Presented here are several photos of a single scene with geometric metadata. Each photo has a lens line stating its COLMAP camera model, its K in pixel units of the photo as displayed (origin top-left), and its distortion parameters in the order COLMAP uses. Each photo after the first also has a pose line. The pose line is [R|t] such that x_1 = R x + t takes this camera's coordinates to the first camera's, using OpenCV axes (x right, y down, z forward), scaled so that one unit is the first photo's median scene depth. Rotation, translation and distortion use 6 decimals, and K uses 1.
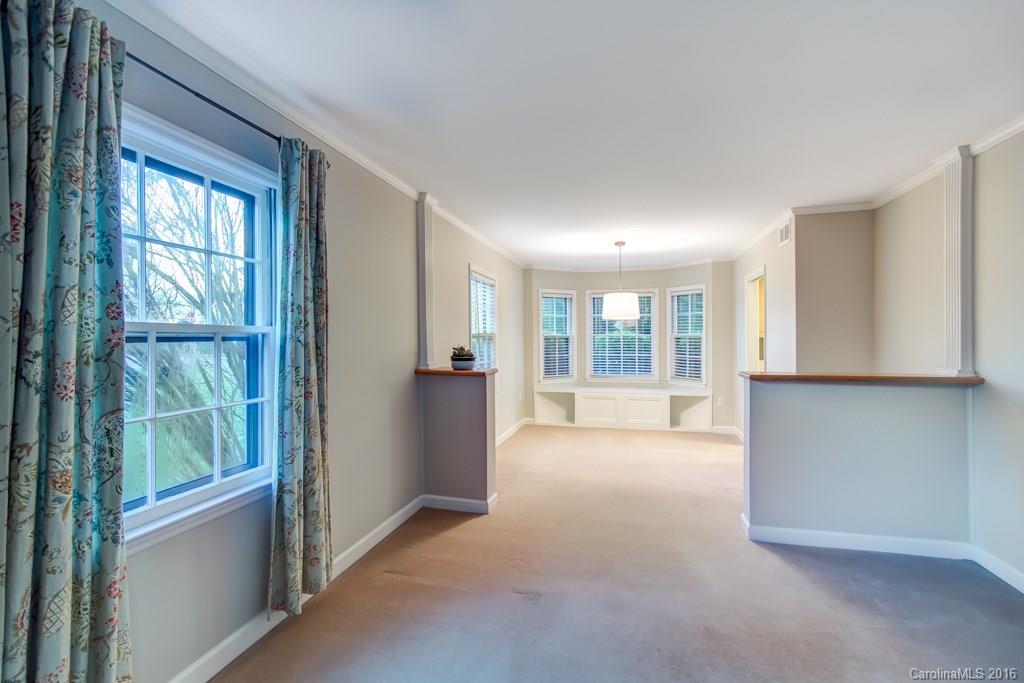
lens RADIAL K [[480.5, 0, 511.1], [0, 480.5, 337.9], [0, 0, 1]] dist [0.002596, 0.000316]
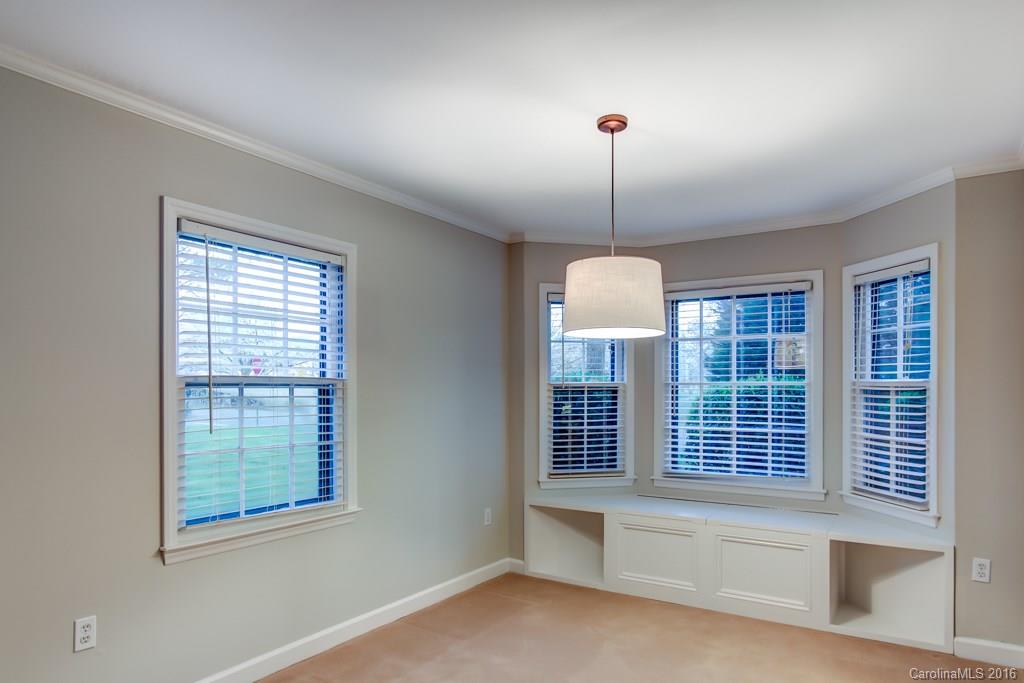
lens RADIAL K [[630.7, 0, 526.9], [0, 630.7, 394.2], [0, 0, 1]] dist [-0.009448, -0.001309]
pose [[0.944052, 0.006000, -0.329741, 0.251232], [-0.003503, 0.999961, 0.008166, -0.000254], [0.329777, -0.006554, 0.944036, 0.419554]]
